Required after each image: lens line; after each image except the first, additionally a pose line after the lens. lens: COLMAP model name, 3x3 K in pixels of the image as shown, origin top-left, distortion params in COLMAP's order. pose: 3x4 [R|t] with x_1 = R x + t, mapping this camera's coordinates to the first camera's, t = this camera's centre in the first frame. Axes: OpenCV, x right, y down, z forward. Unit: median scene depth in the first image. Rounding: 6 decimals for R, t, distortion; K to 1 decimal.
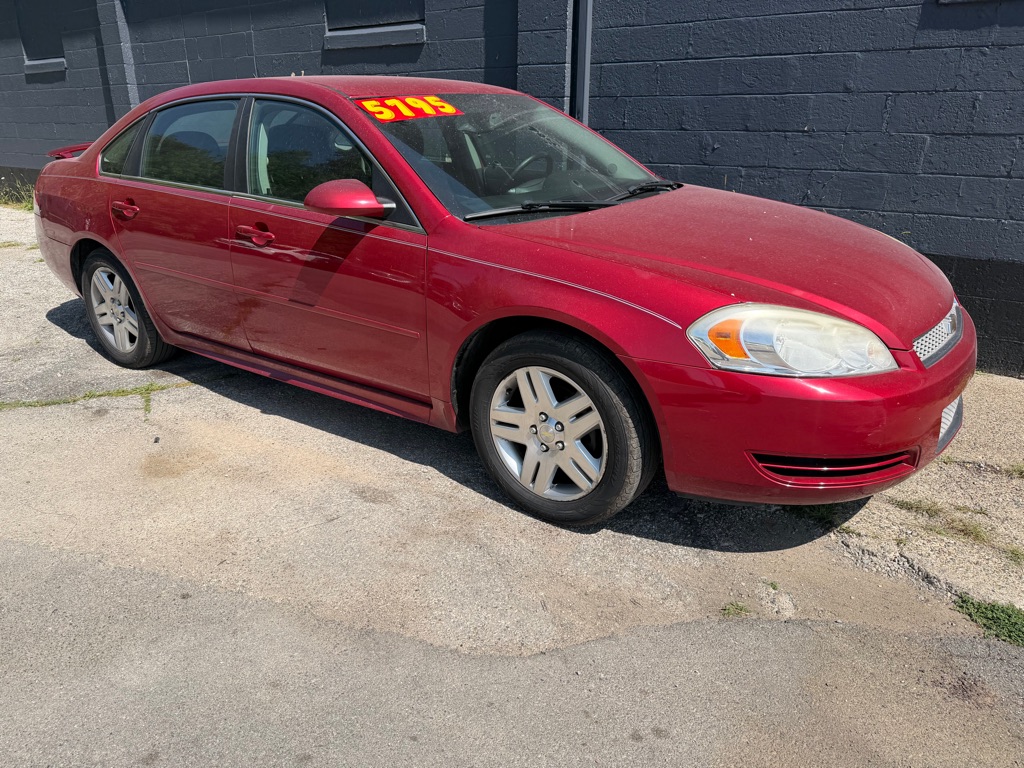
lens RADIAL K [[722.2, 0, 512.2], [0, 722.2, 386.1], [0, 0, 1]] dist [-0.002467, -0.004961]
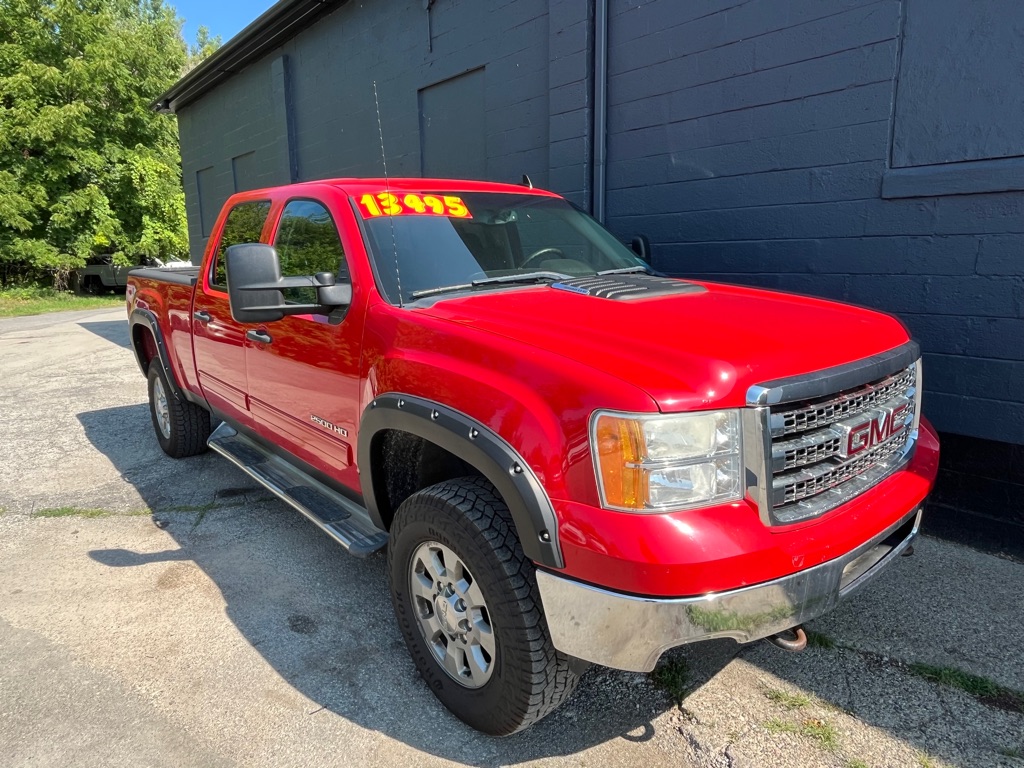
lens RADIAL K [[646.5, 0, 511.0], [0, 646.5, 375.8], [0, 0, 1]] dist [-0.007273, 0.003357]
pose [[0.973778, 0.024783, -0.226147, 0.253482], [-0.062450, 0.984983, -0.160962, -0.069503], [0.218761, 0.170865, 0.960702, -0.013687]]
